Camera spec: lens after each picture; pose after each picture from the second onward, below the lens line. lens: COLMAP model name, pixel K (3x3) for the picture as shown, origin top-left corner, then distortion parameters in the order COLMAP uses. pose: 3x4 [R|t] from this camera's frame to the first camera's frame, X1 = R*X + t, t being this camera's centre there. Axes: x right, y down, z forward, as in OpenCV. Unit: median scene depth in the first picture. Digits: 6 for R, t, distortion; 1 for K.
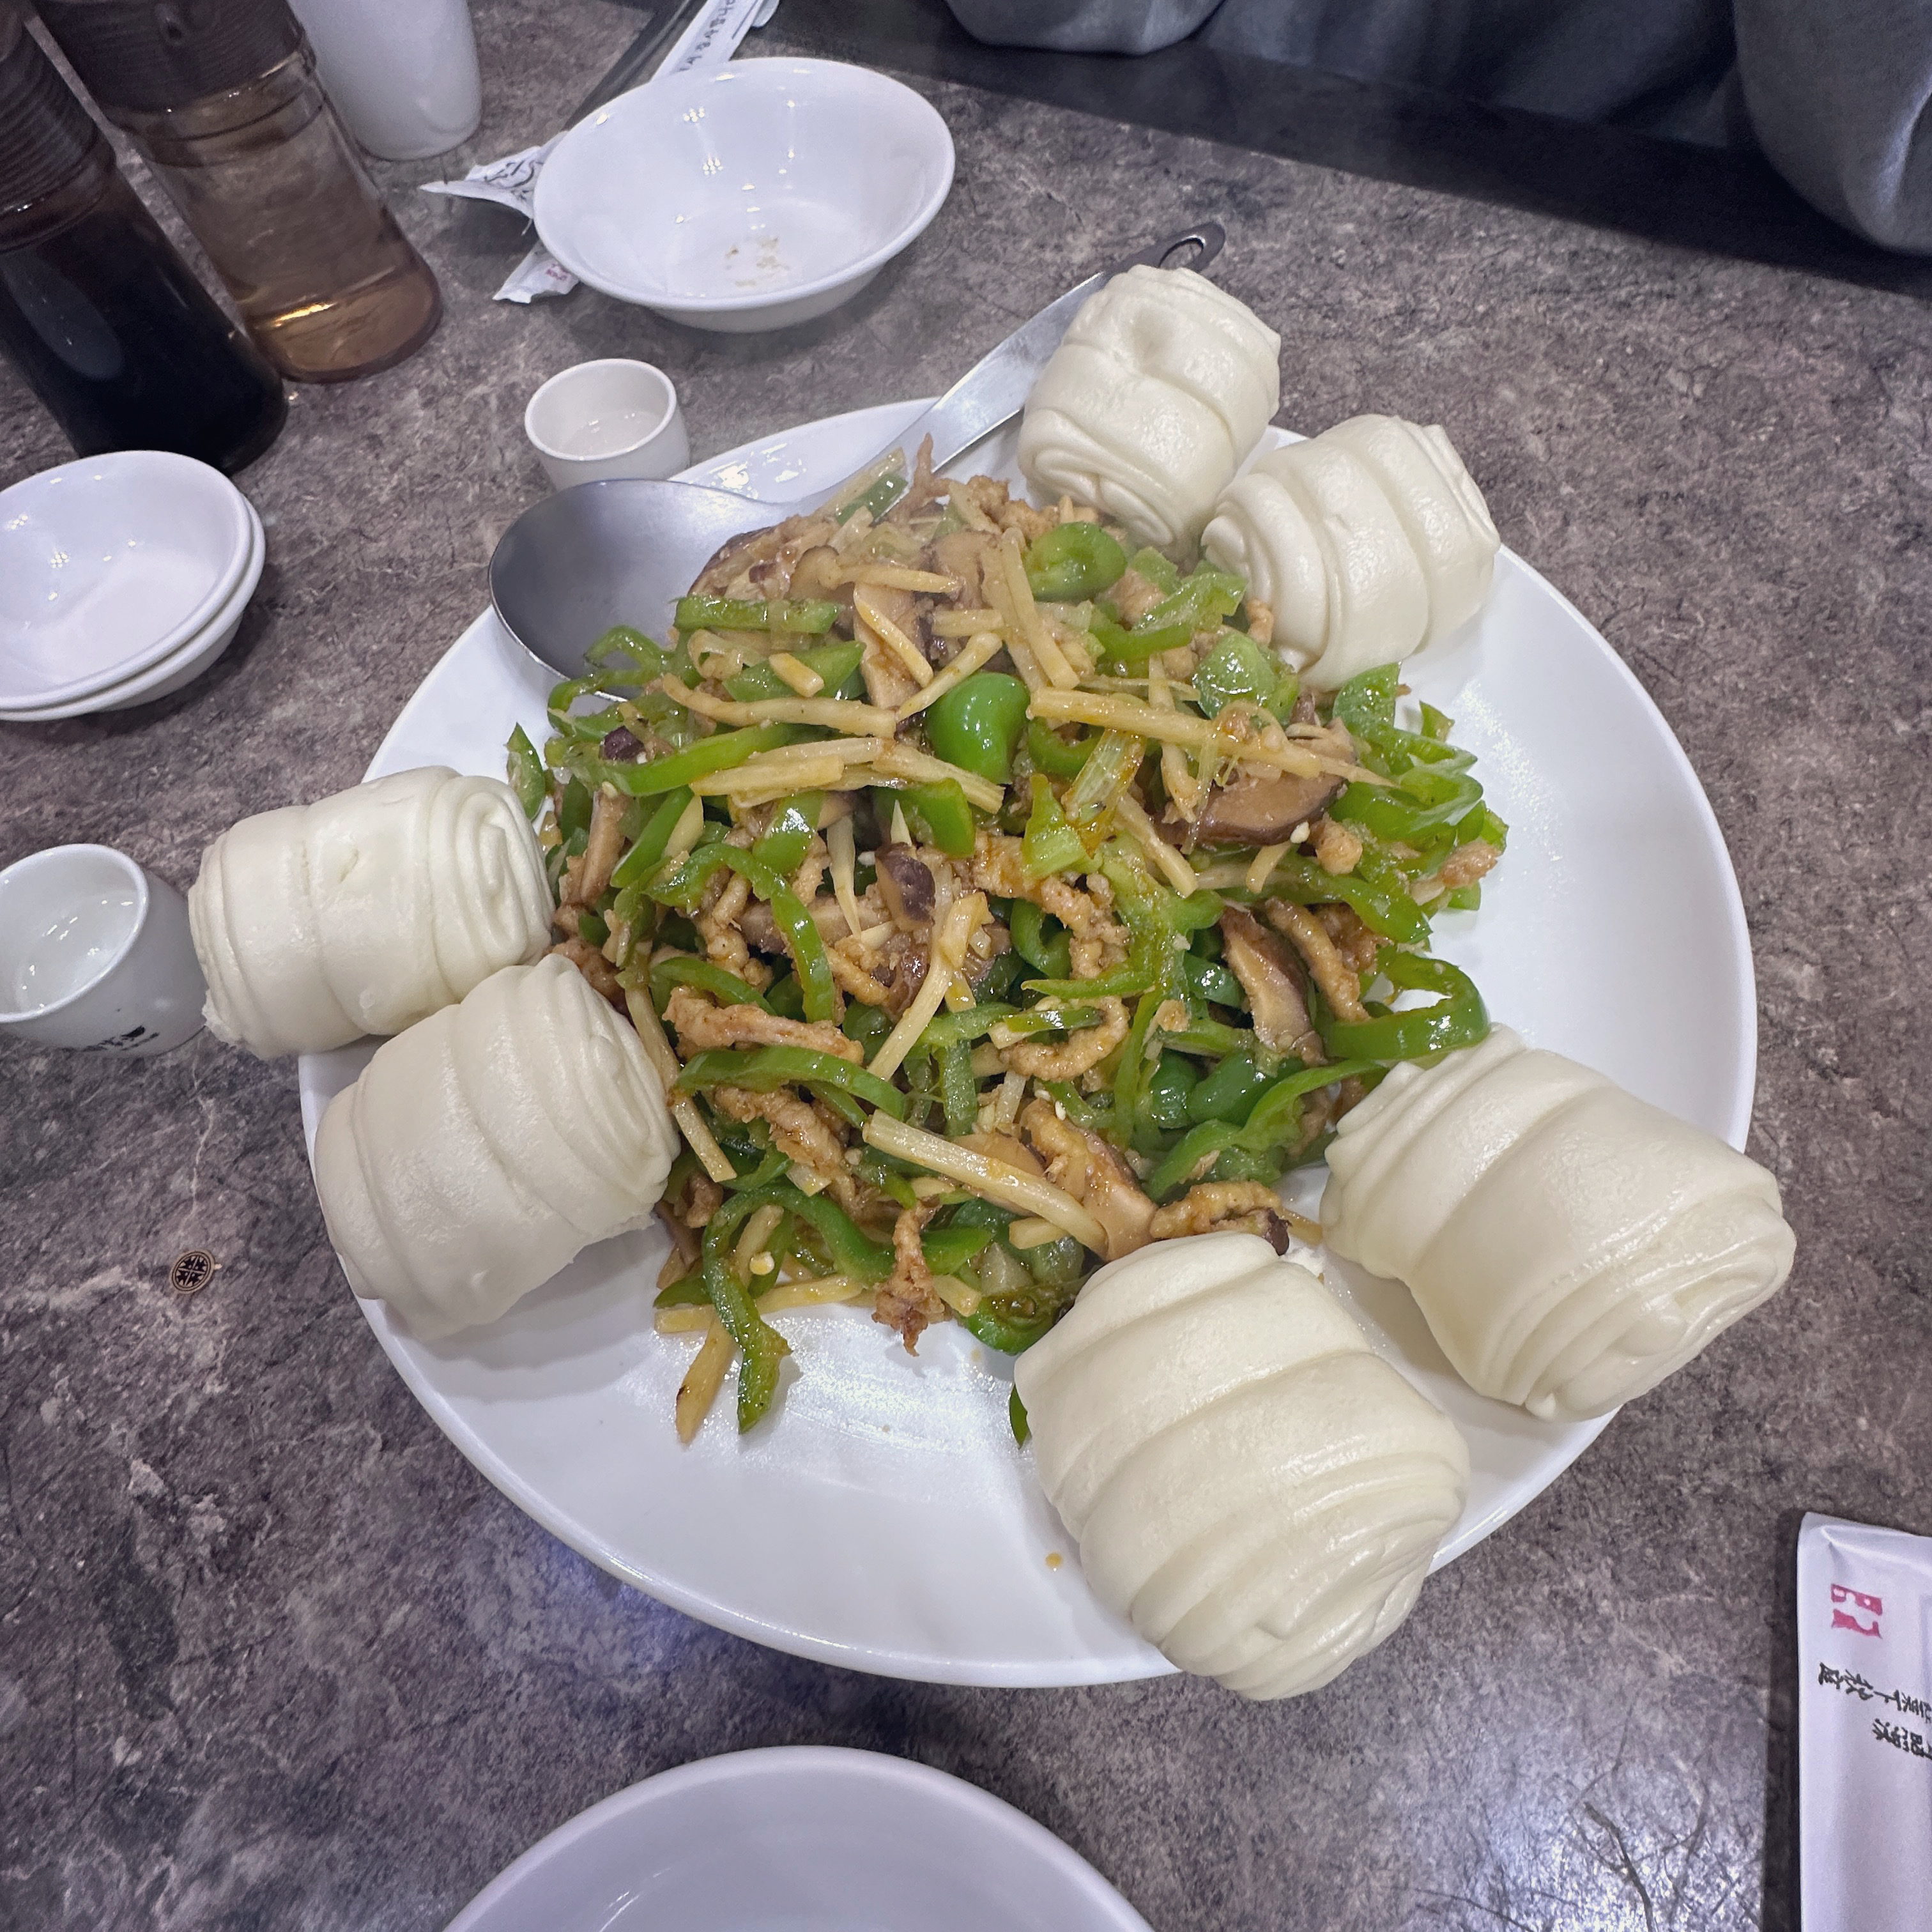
lens RADIAL K [[1024.4, 0, 968.9], [0, 1024.4, 982.7], [0, 0, 1]] dist [-0.008335, 0.005627]
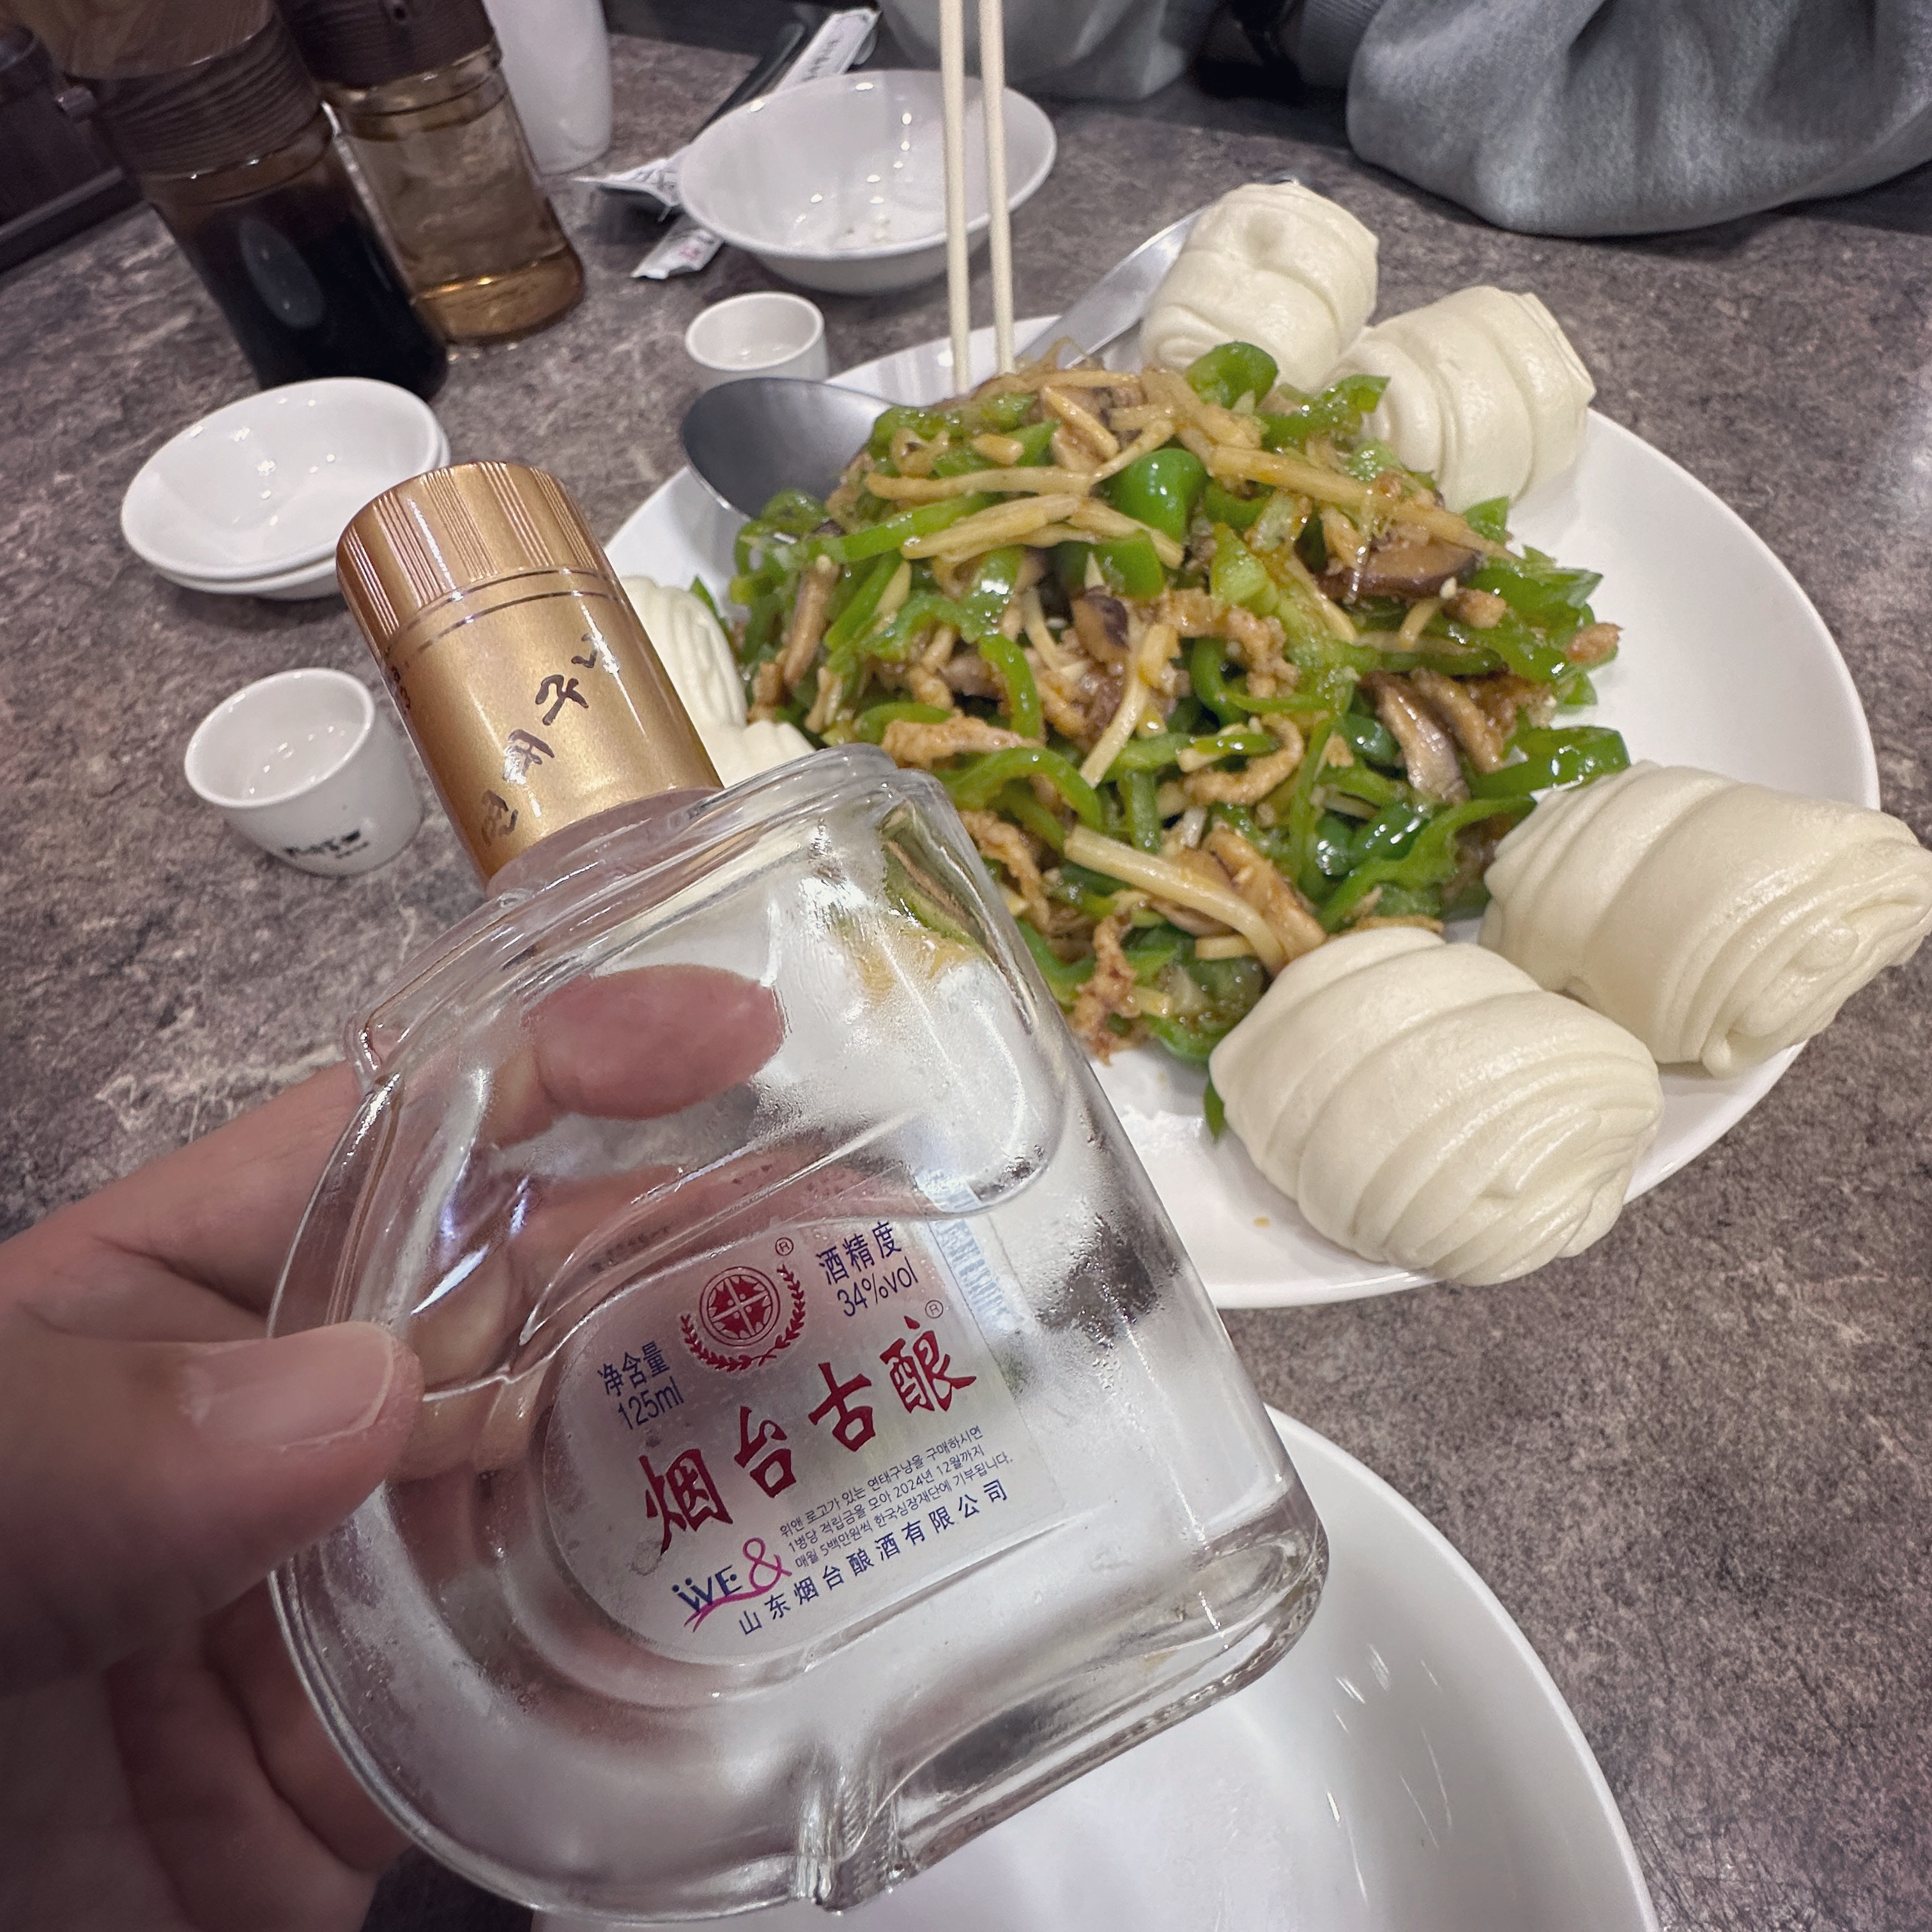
lens RADIAL K [[1024.4, 0, 983.0], [0, 1024.4, 965.0], [0, 0, 1]] dist [-0.008335, 0.005627]
pose [[0.999915, -0.009467, -0.008922, -0.167999], [0.008708, 0.996622, -0.081667, 0.332447], [0.009665, 0.081582, 0.996620, -0.071161]]
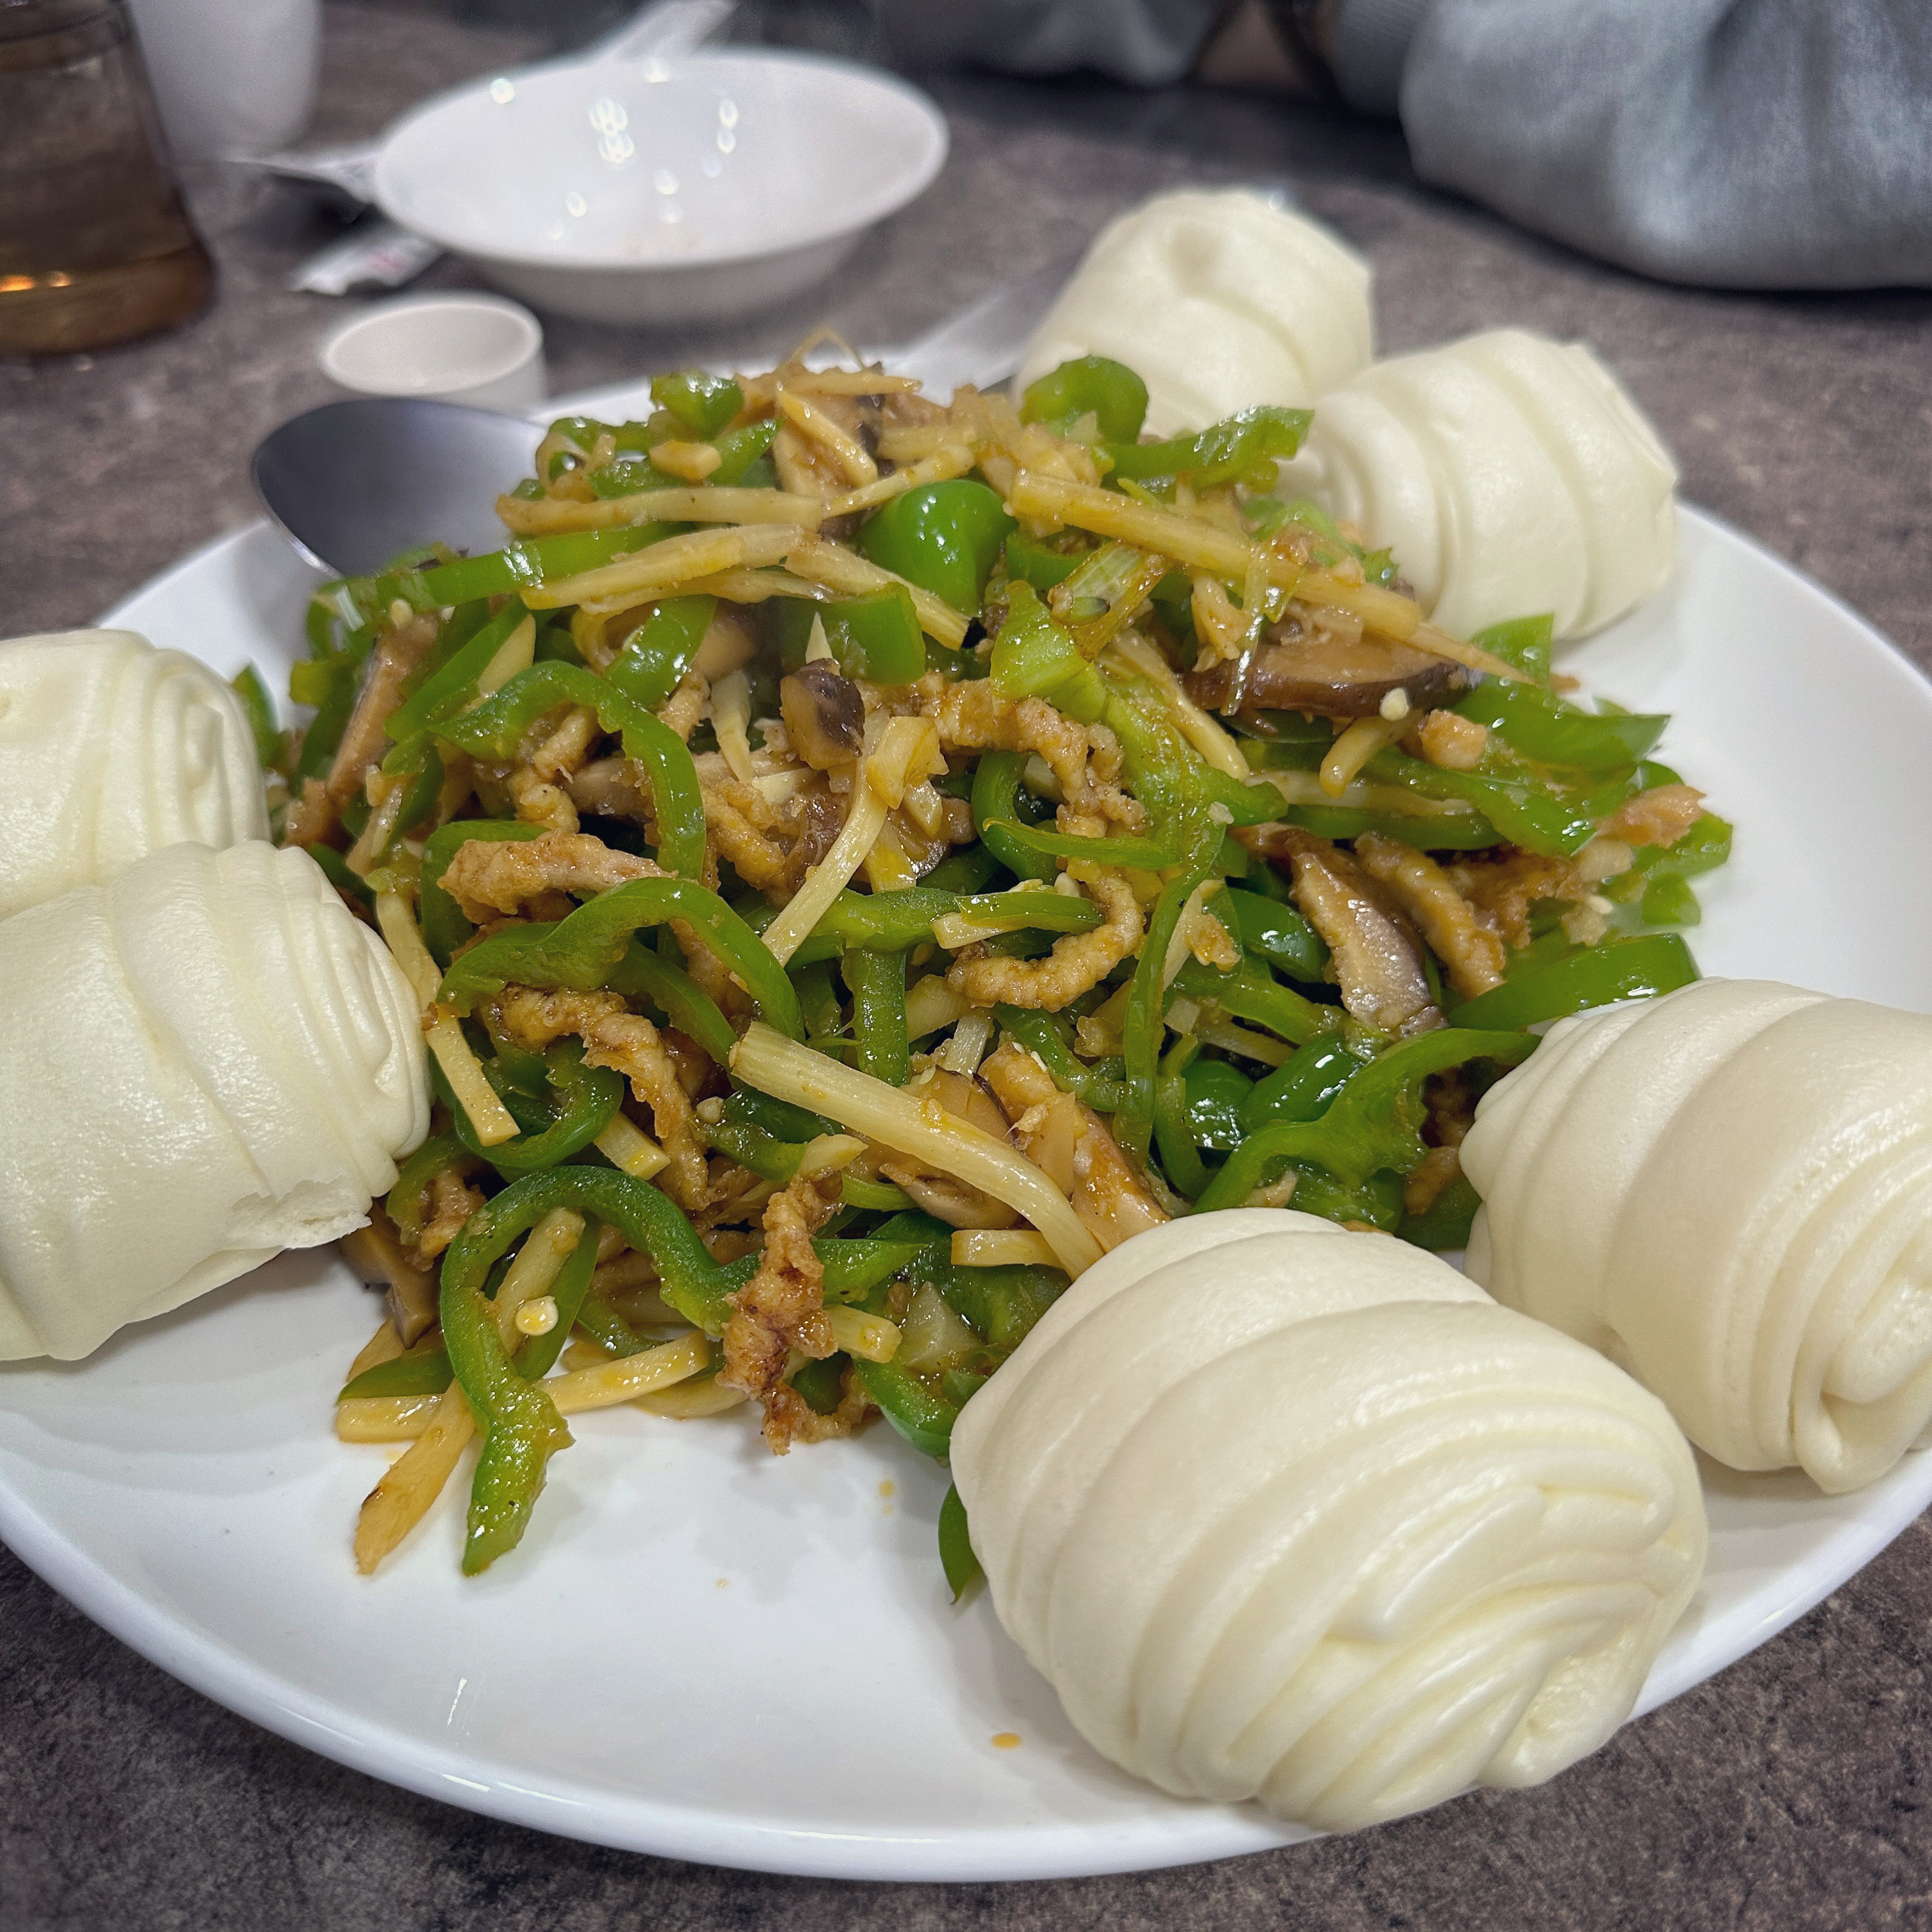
lens RADIAL K [[1867.3, 0, 978.0], [0, 1867.3, 986.4], [0, 0, 1]] dist [-0.002329, 0.000000]
pose [[0.998944, 0.043572, 0.014597, 0.030441], [-0.035250, 0.930388, -0.364876, 0.483984], [-0.029479, 0.363976, 0.930942, -0.096084]]
